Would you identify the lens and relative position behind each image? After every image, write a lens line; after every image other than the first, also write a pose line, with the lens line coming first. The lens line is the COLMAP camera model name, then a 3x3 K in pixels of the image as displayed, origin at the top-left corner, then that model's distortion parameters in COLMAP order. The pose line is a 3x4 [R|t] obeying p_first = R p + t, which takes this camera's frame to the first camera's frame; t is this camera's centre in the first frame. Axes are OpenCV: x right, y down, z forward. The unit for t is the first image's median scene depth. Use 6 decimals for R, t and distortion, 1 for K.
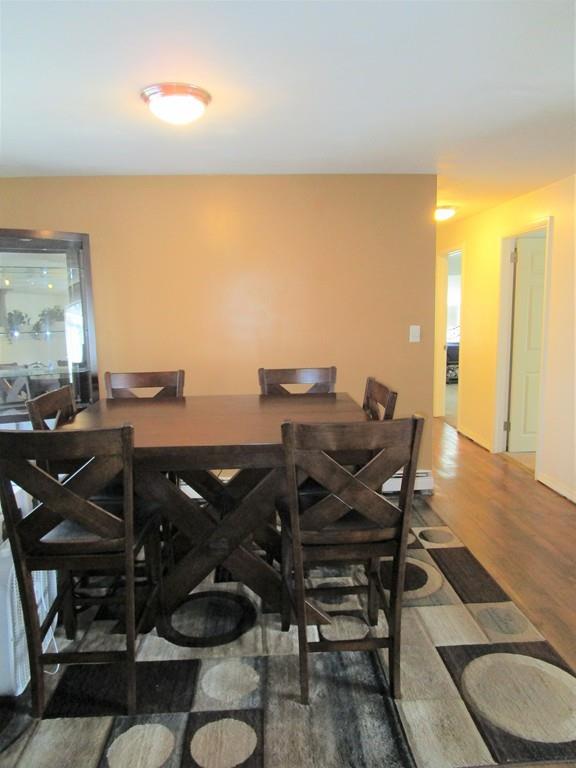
lens RADIAL K [[548.5, 0, 288.0], [0, 548.5, 384.0], [0, 0, 1]] dist [-0.001750, -0.000786]
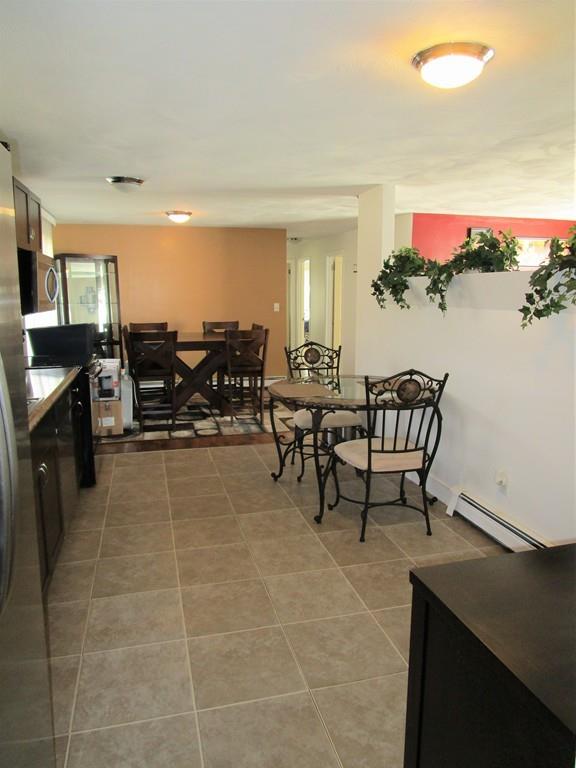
lens RADIAL K [[548.5, 0, 288.0], [0, 548.5, 384.0], [0, 0, 1]] dist [-0.001750, -0.000786]
pose [[0.979092, -0.021506, 0.202278, -0.242454], [0.015185, 0.999348, 0.032750, 0.227584], [-0.202850, -0.028993, 0.978781, -1.766354]]
